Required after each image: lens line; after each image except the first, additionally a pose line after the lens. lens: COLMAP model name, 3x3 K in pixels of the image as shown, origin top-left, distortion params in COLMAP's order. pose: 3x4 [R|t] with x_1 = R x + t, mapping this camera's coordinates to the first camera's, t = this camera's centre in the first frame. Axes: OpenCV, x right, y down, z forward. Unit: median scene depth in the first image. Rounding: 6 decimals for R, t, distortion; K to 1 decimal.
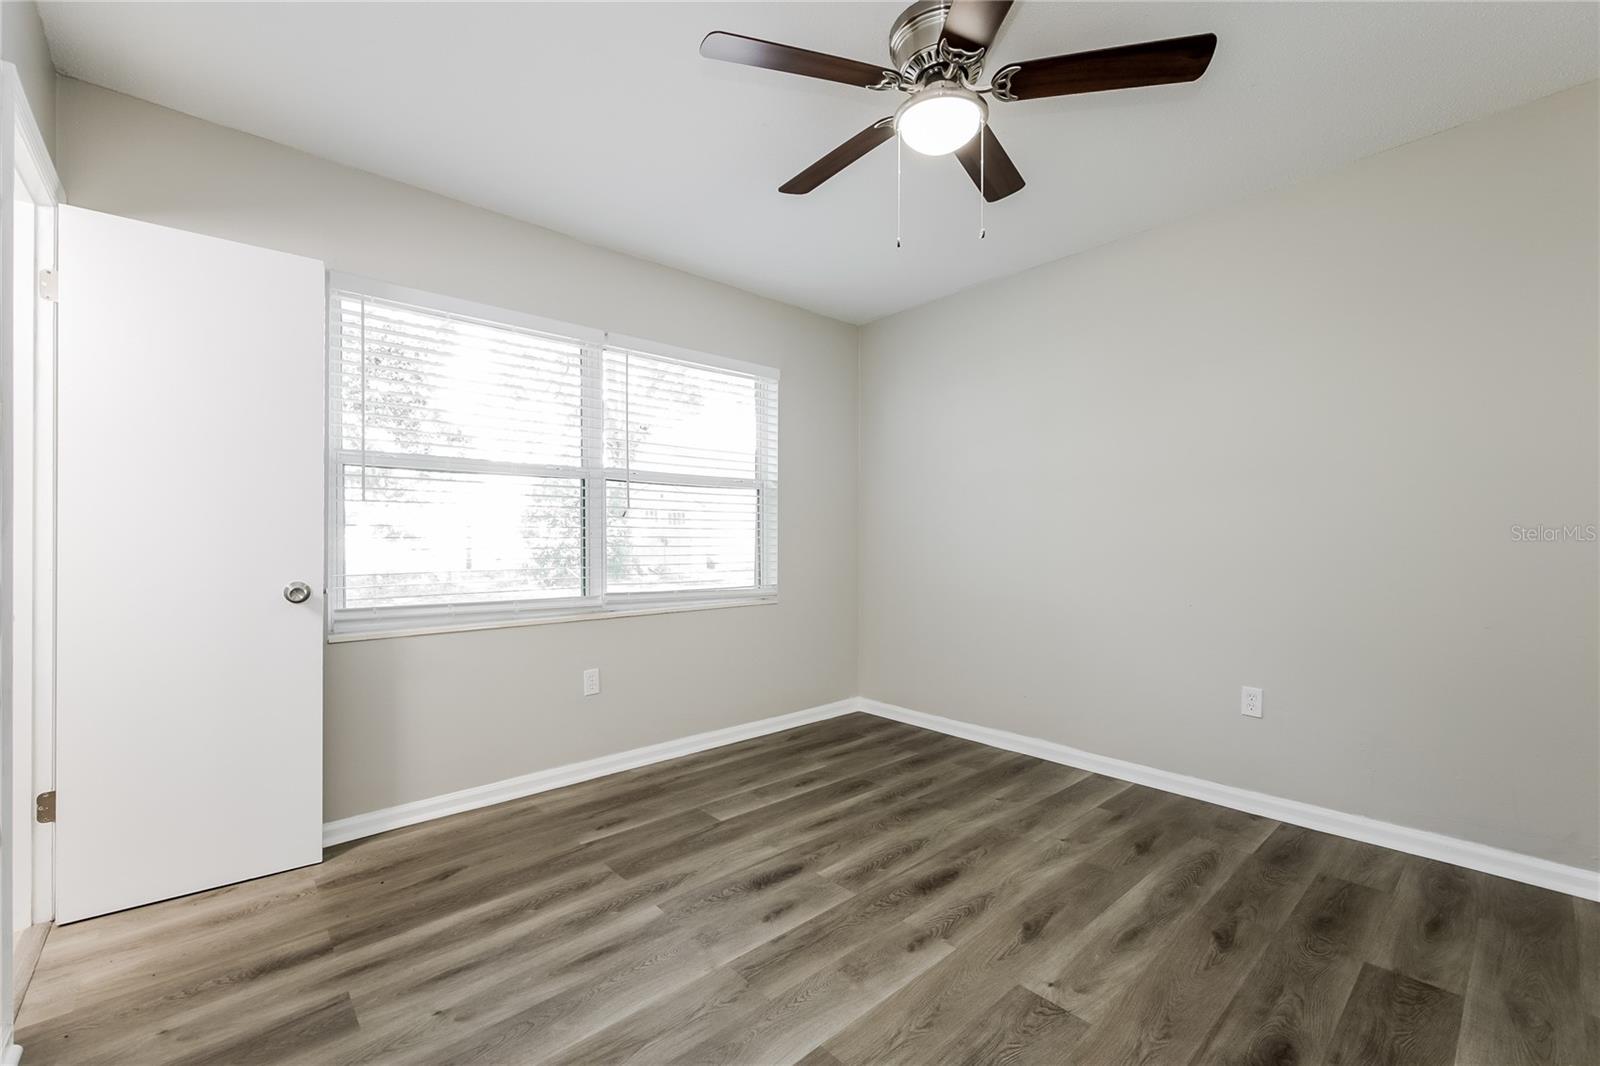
lens RADIAL K [[662.8, 0, 781.6], [0, 662.8, 547.0], [0, 0, 1]] dist [-0.003170, -0.000491]
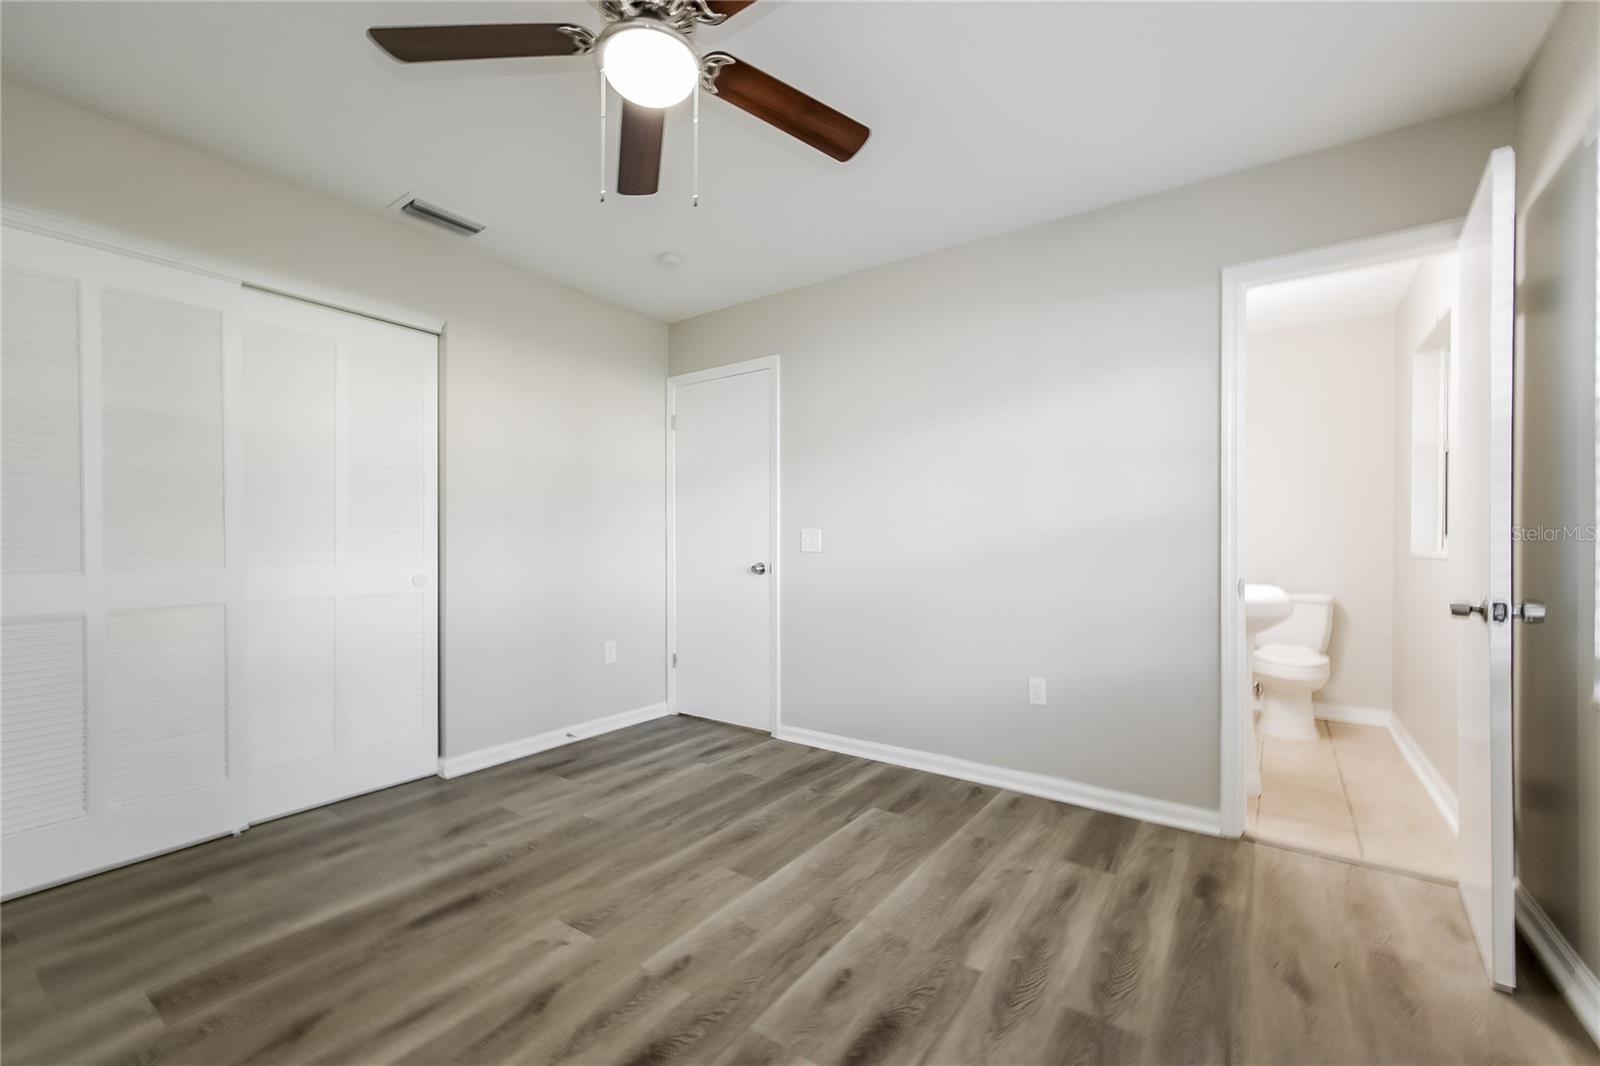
lens RADIAL K [[662.8, 0, 781.6], [0, 662.8, 547.0], [0, 0, 1]] dist [-0.003170, -0.000491]
pose [[-0.974957, 0.004583, -0.222345, 0.273661], [0.003128, 0.999971, 0.006895, -0.004355], [0.222370, 0.006027, -0.974944, 1.971589]]
